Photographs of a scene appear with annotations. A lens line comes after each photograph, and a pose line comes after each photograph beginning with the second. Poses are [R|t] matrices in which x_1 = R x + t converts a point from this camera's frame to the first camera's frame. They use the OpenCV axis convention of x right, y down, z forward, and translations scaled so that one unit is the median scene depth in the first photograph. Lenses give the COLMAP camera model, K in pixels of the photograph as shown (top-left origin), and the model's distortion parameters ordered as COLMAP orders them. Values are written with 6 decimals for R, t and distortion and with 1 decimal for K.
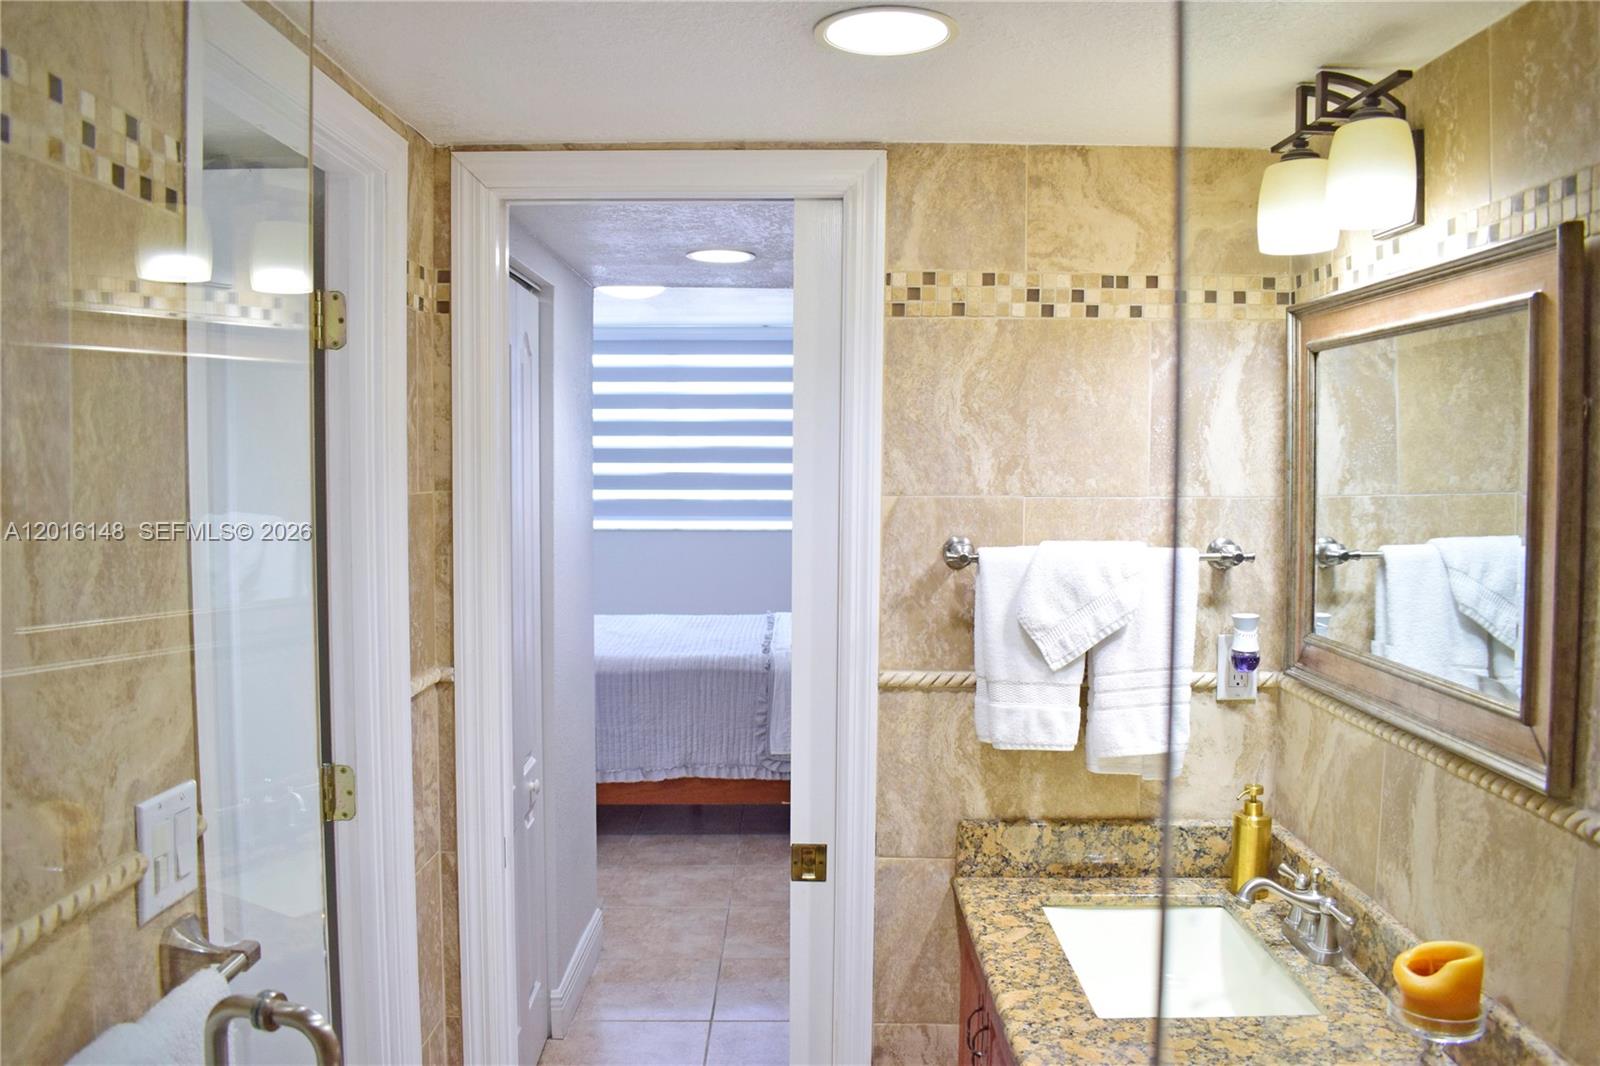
lens RADIAL K [[1231.2, 0, 800.0], [0, 1231.2, 533.0], [0, 0, 1]] dist [-0.092842, 0.001721]
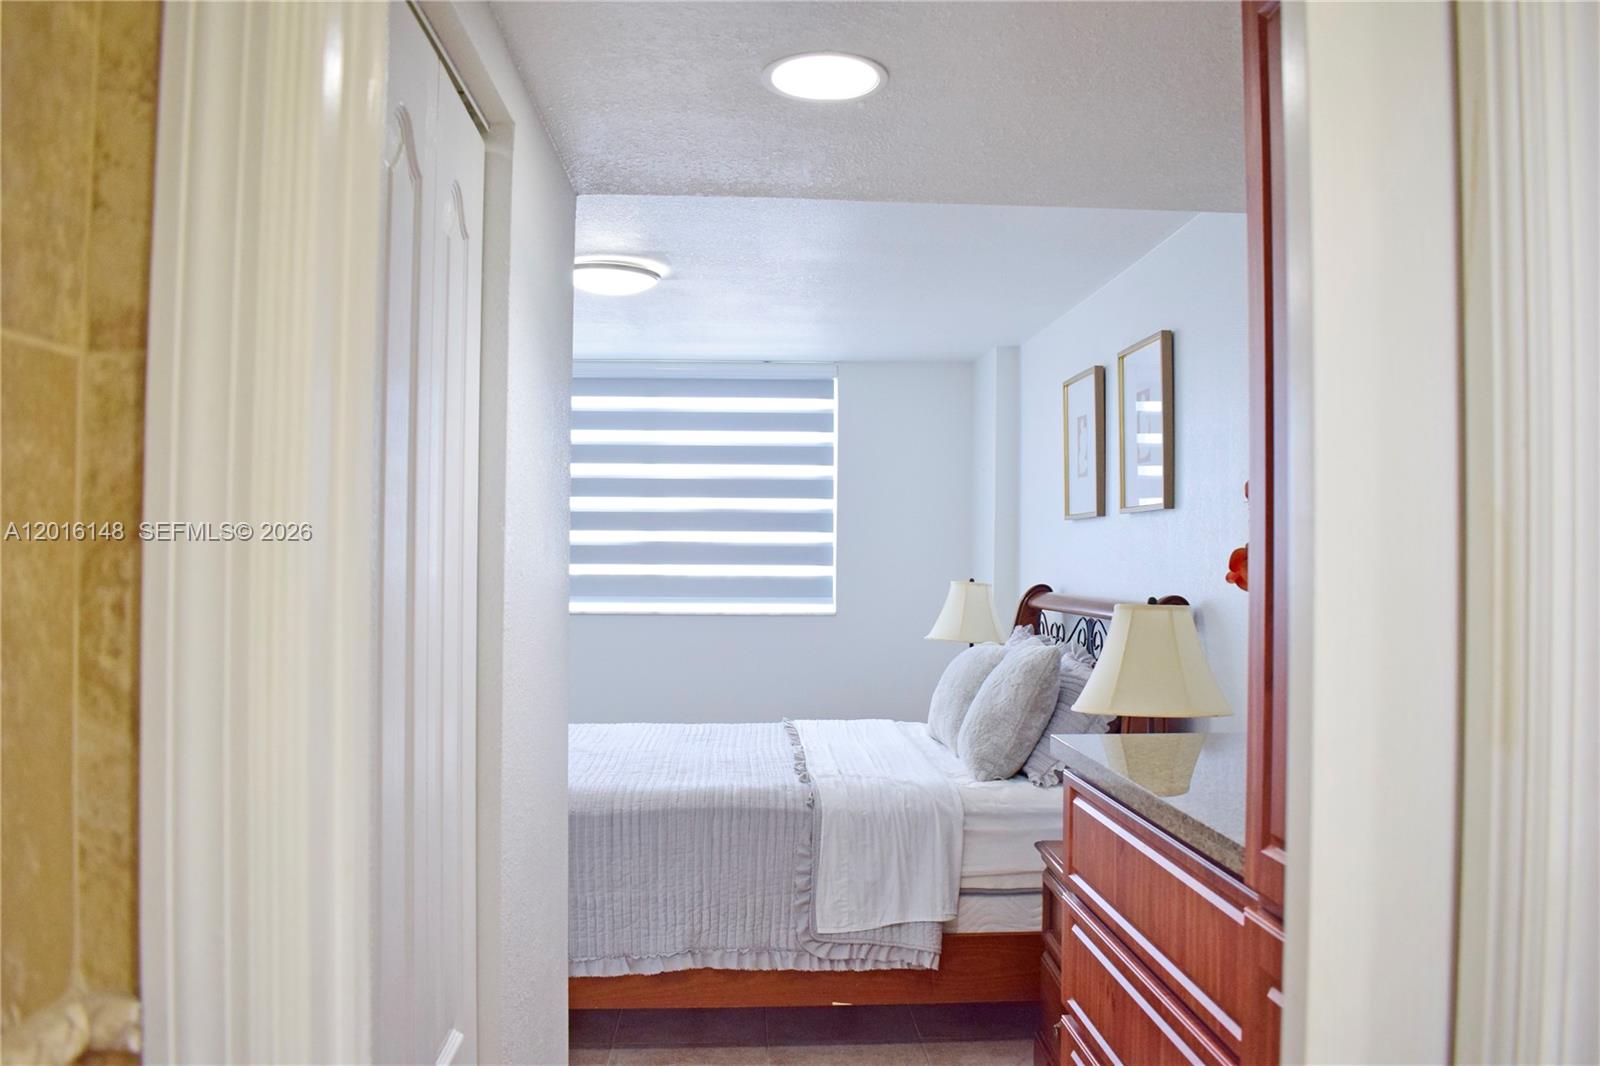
lens RADIAL K [[1231.2, 0, 800.0], [0, 1231.2, 533.0], [0, 0, 1]] dist [-0.092842, 0.001721]
pose [[0.999086, 0.003452, 0.042604, -0.063035], [-0.000104, 0.996926, -0.078351, 0.011560], [-0.042743, 0.078275, 0.996015, 0.307472]]
